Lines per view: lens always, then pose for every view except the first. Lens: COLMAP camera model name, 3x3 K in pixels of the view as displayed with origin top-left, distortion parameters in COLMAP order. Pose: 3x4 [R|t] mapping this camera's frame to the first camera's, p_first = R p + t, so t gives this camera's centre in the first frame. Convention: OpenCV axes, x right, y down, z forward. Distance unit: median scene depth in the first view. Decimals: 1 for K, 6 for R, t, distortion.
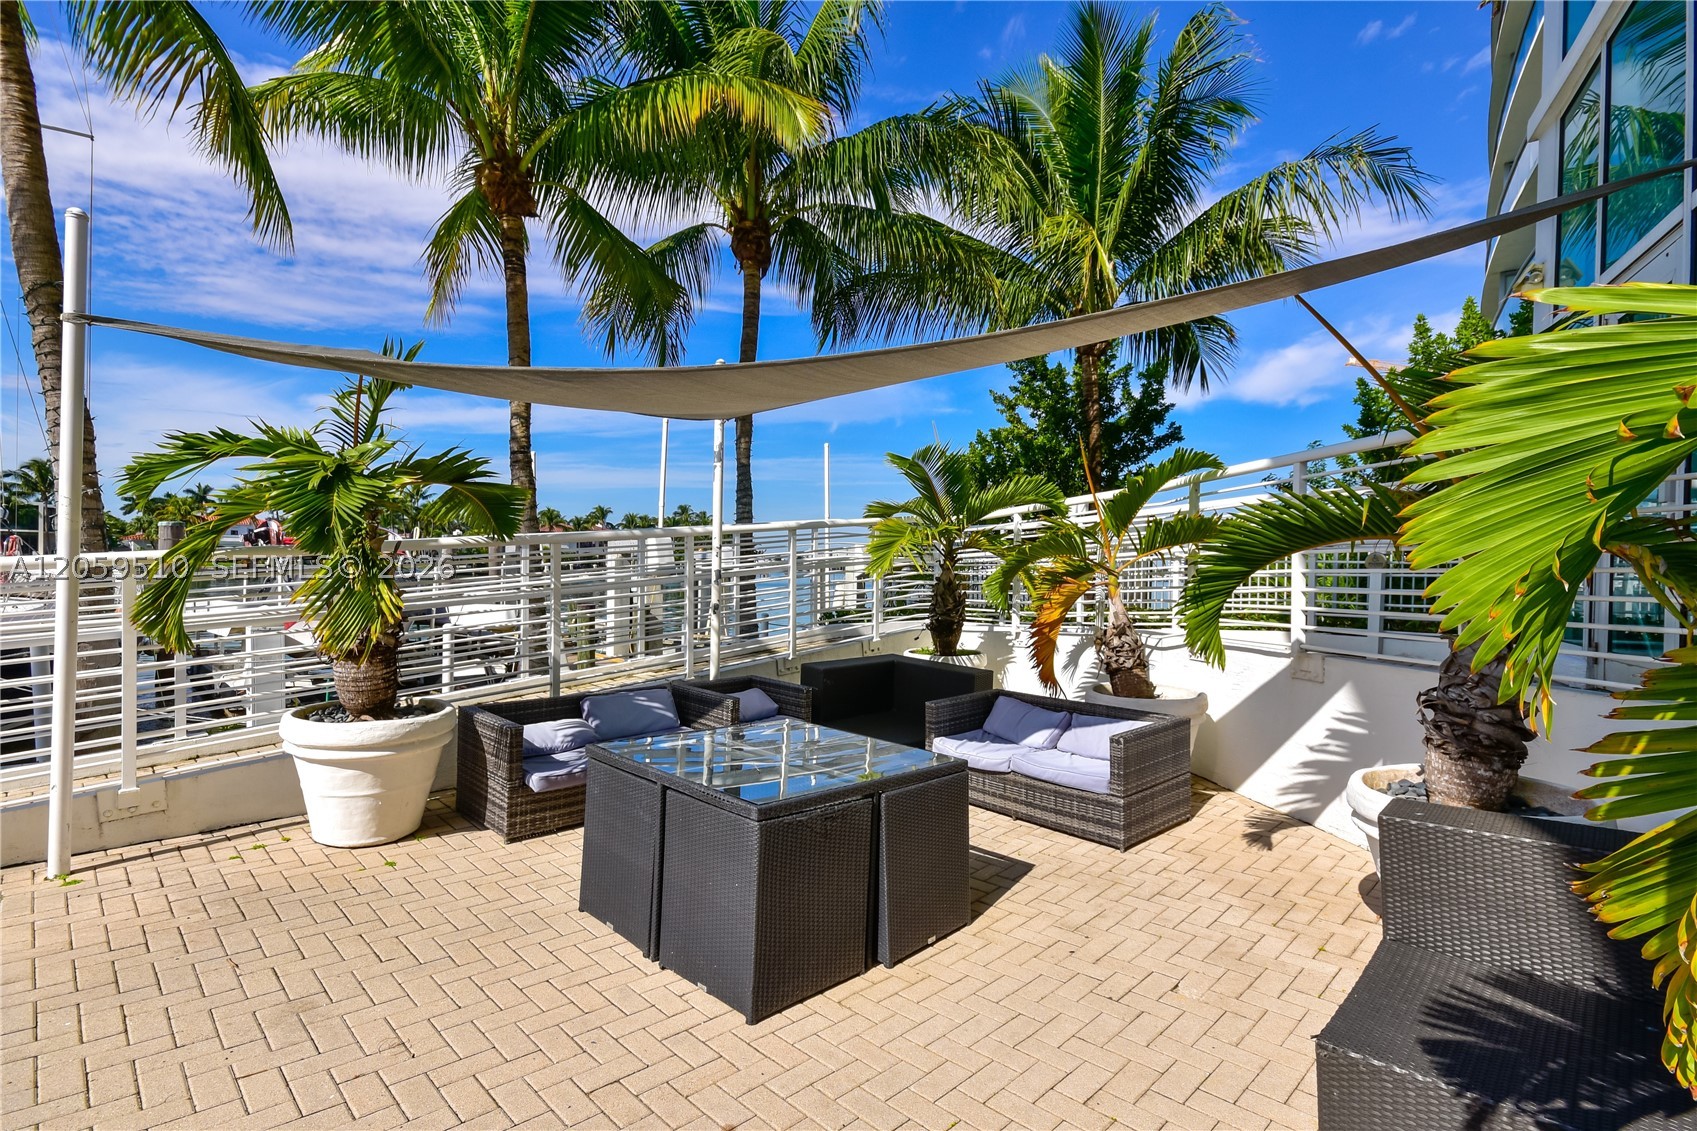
lens RADIAL K [[792.6, 0, 848.5], [0, 792.6, 565.5], [0, 0, 1]] dist [0.025899, -0.000055]
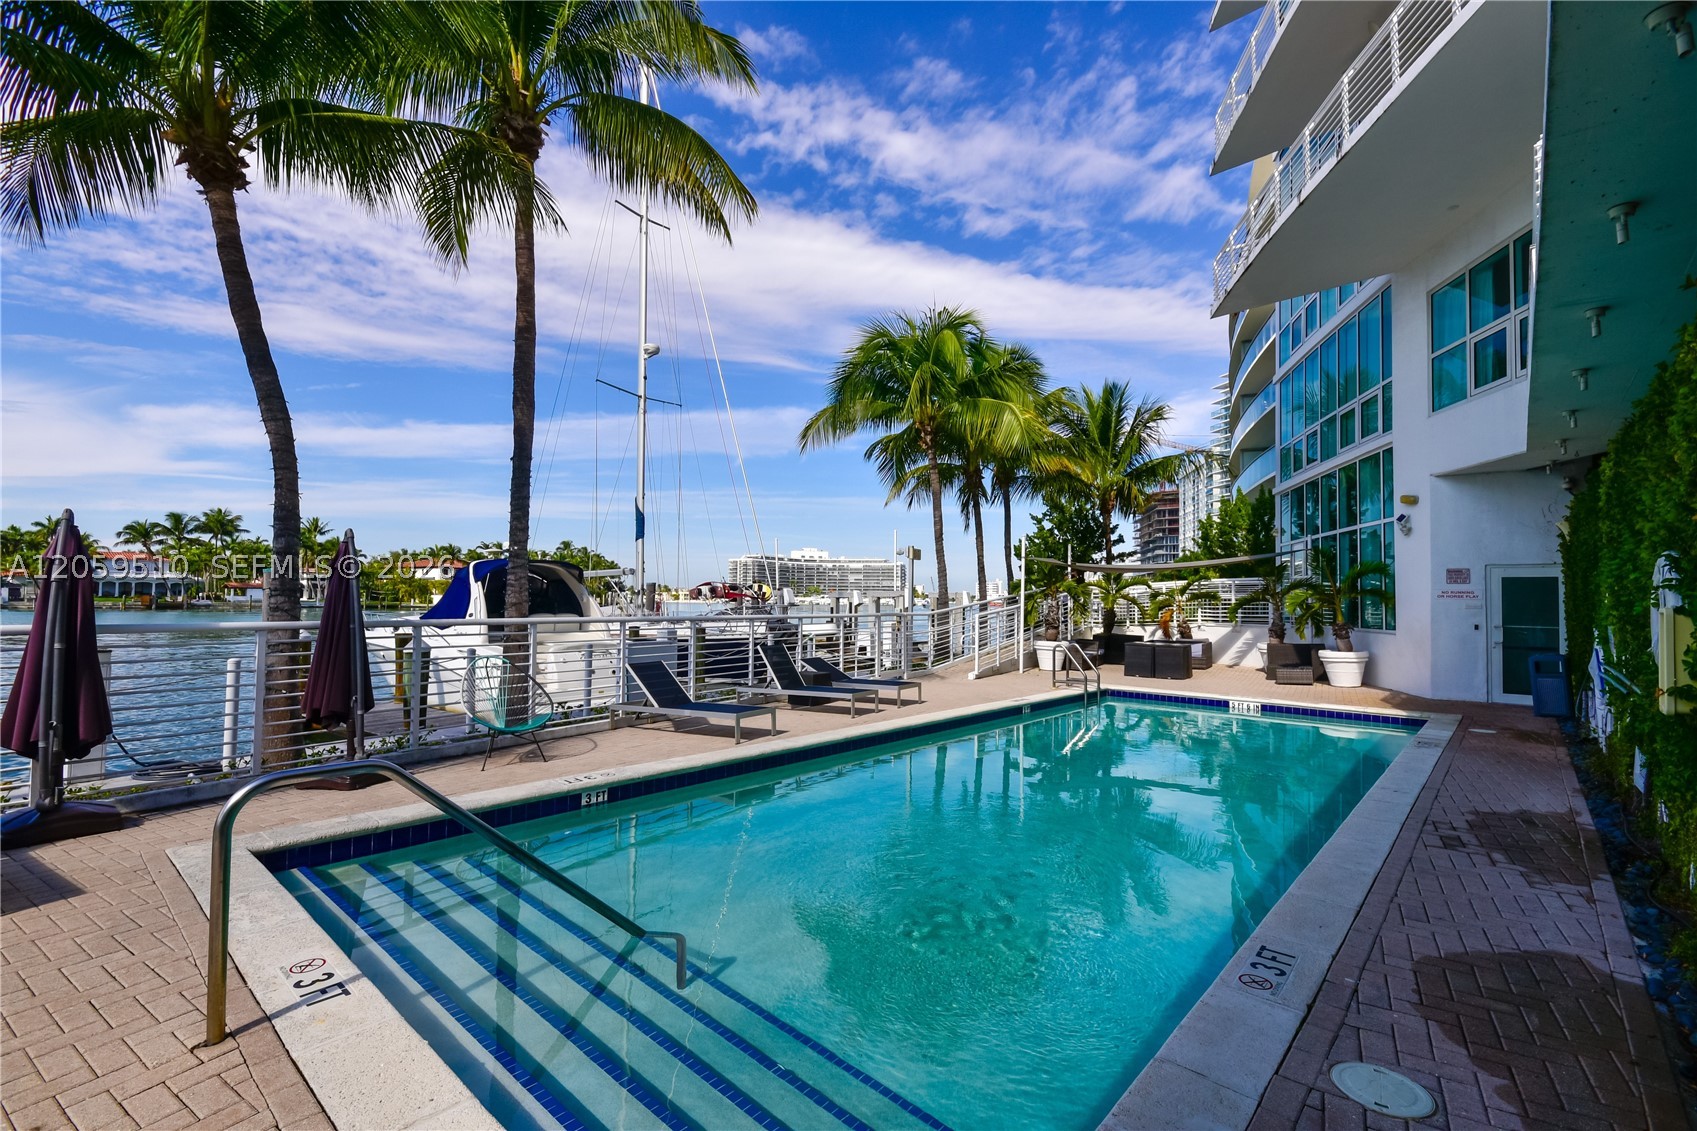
lens RADIAL K [[749.1, 0, 848.5], [0, 749.1, 565.5], [0, 0, 1]] dist [-0.011195, -0.000260]
pose [[0.975901, 0.007940, 0.218070, -0.702067], [0.001924, 0.998986, -0.044983, -0.009950], [-0.218206, 0.044318, 0.974896, -0.738948]]
